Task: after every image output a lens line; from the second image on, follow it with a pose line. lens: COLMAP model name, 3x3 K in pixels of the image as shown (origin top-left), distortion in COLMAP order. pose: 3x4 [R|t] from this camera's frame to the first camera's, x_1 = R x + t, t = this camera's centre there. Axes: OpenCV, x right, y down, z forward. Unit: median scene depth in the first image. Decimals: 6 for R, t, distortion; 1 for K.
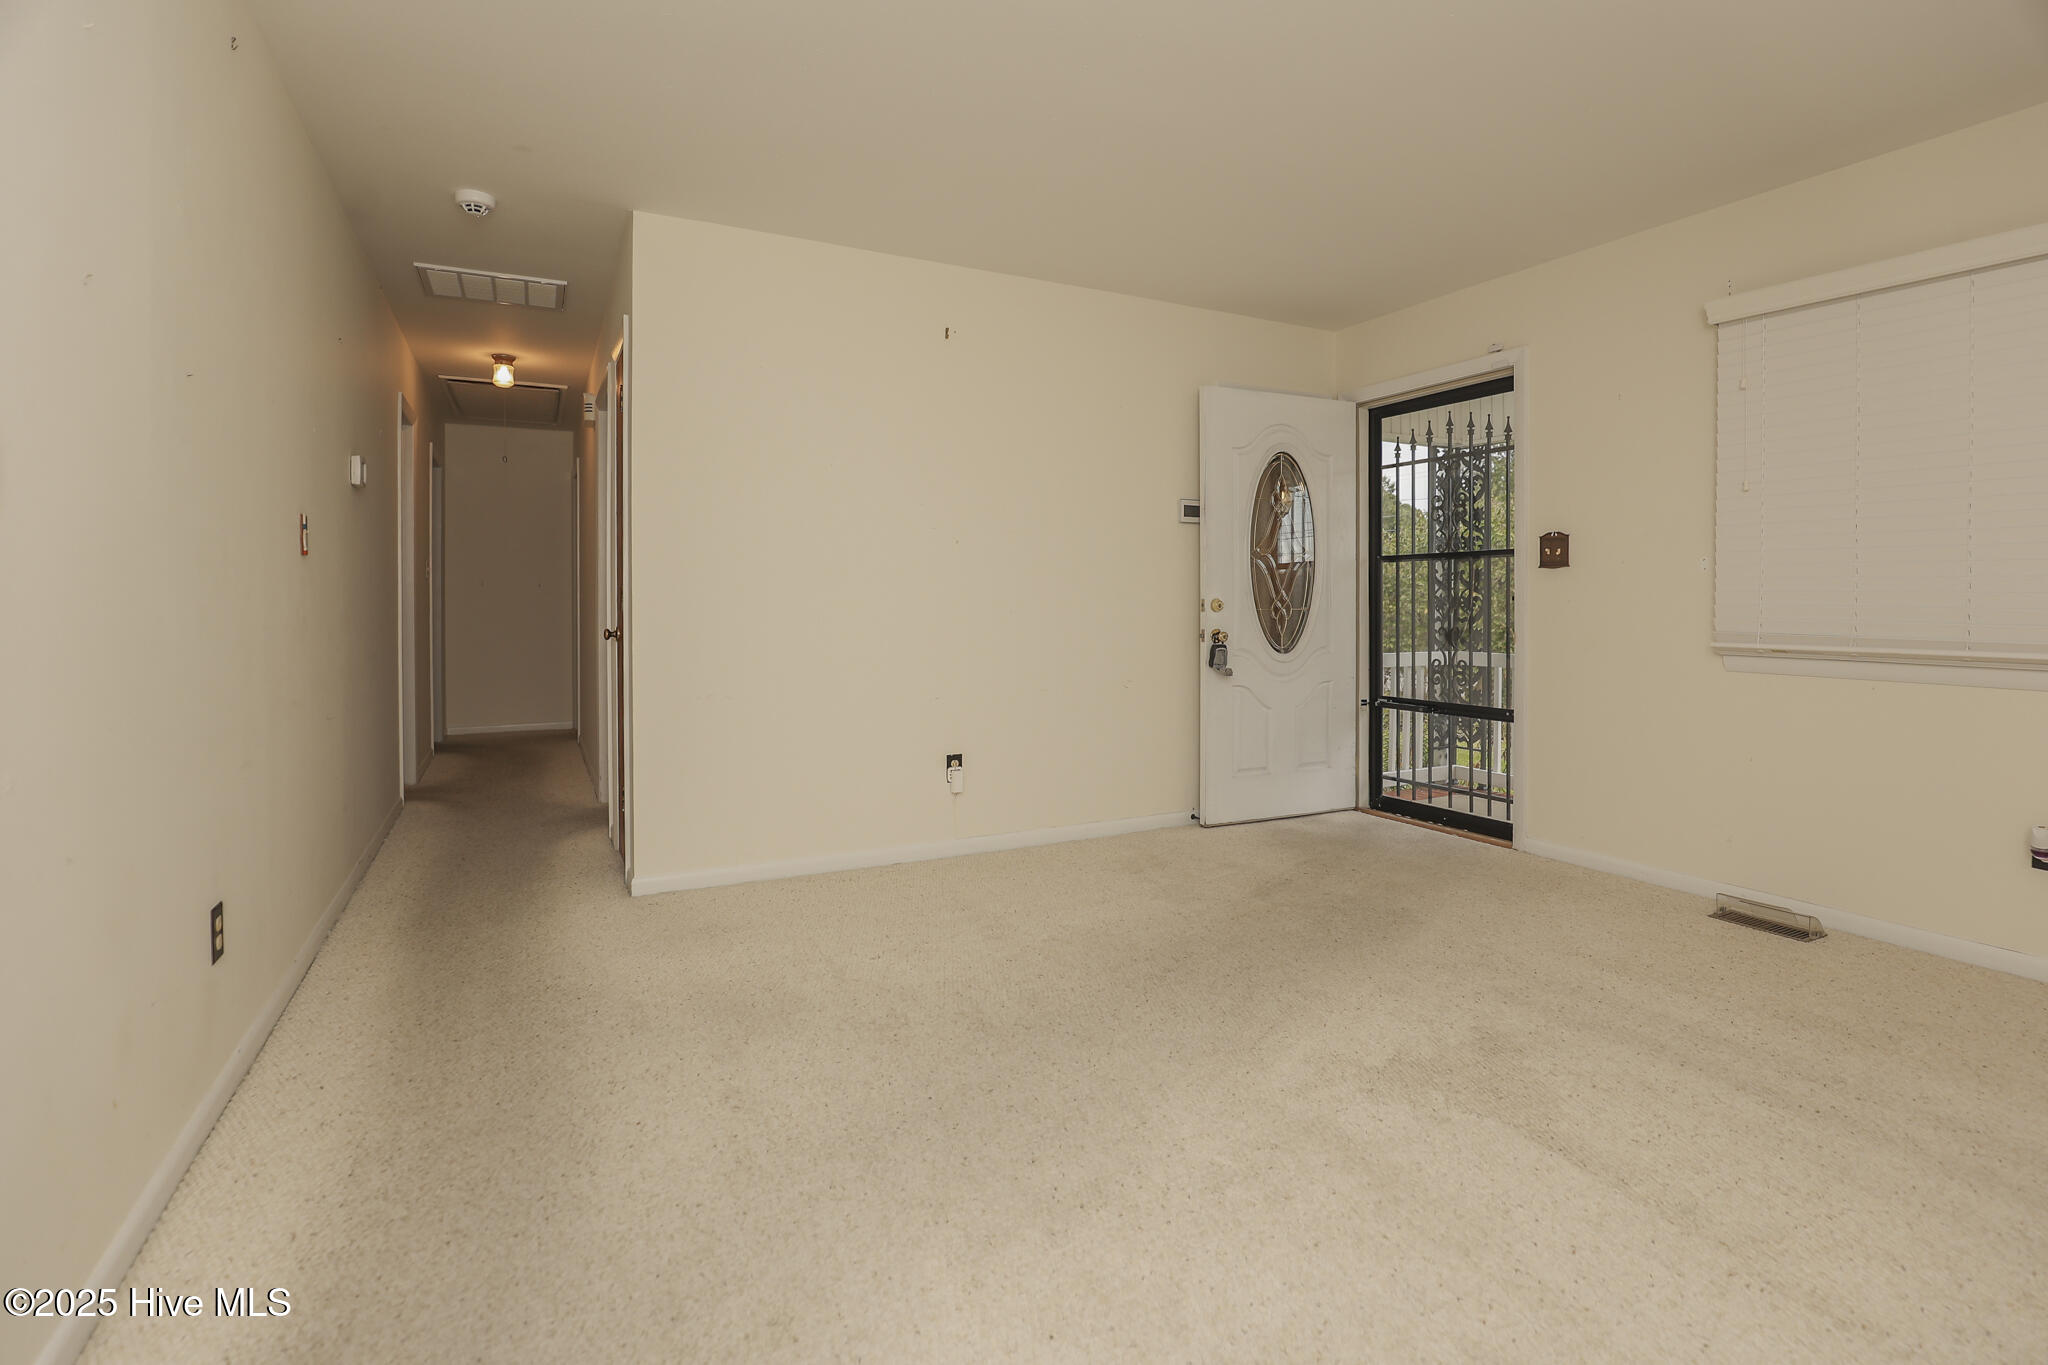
lens RADIAL K [[959.2, 0, 1018.0], [0, 959.2, 615.7], [0, 0, 1]] dist [-0.034347, 0.006459]
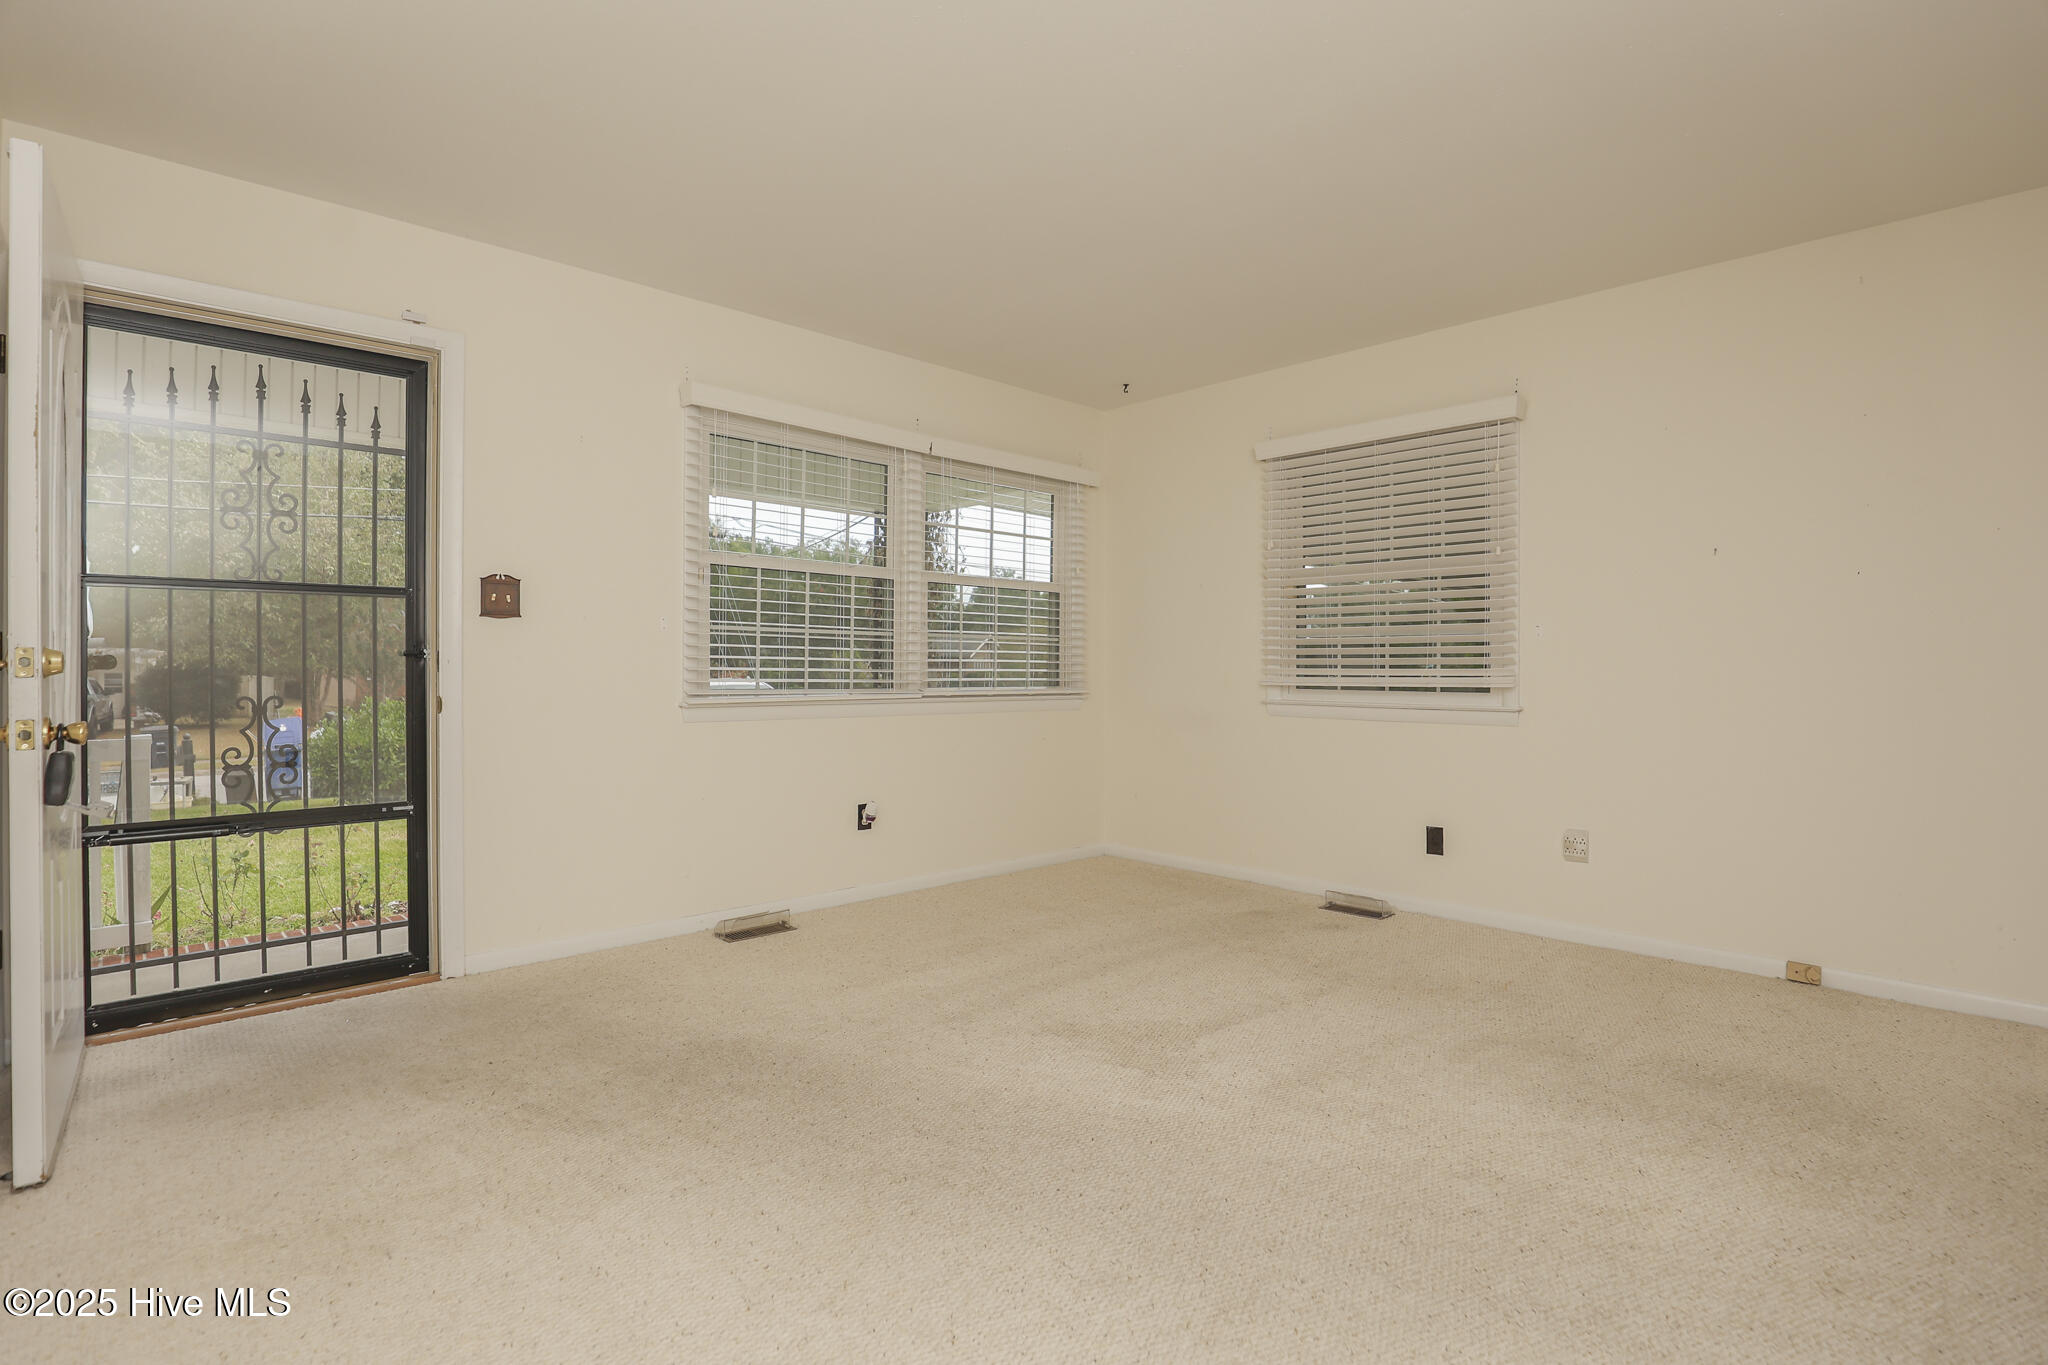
lens RADIAL K [[959.2, 0, 1057.6], [0, 959.2, 678.2], [0, 0, 1]] dist [-0.034347, 0.006459]
pose [[-0.282441, -0.018177, 0.959112, -0.345805], [0.010800, 0.999697, 0.022126, -0.009995], [-0.959224, 0.016608, -0.282159, 0.722020]]
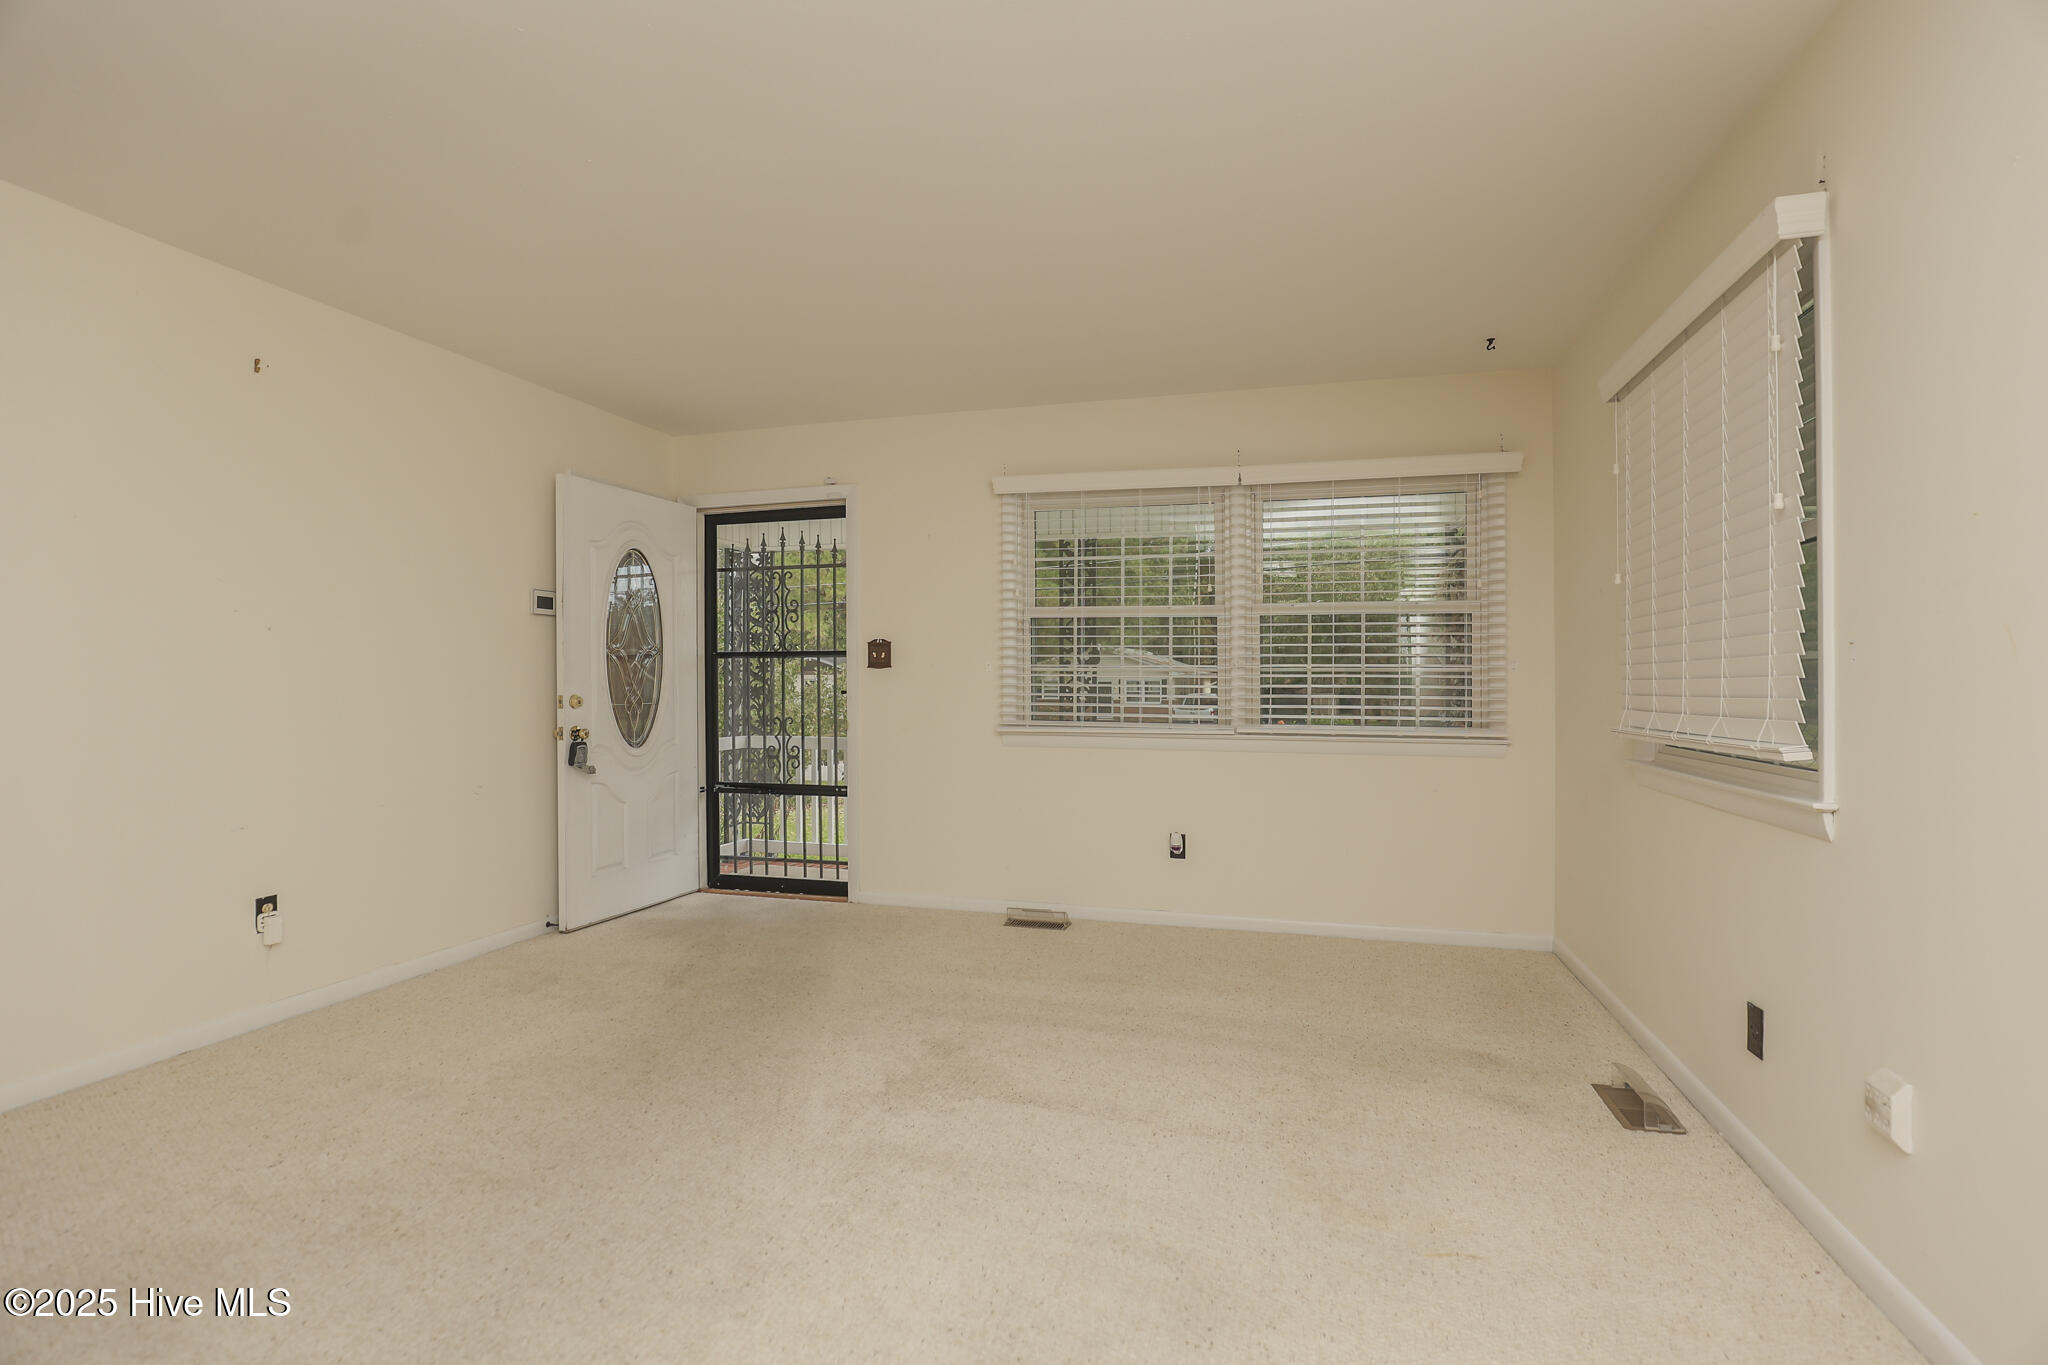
lens RADIAL K [[959.2, 0, 1012.6], [0, 959.2, 685.8], [0, 0, 1]] dist [-0.034347, 0.006459]
pose [[0.693564, -0.005455, 0.720374, -0.197818], [0.013222, 0.999899, -0.005159, -0.017573], [-0.720274, 0.013103, 0.693566, 0.014095]]
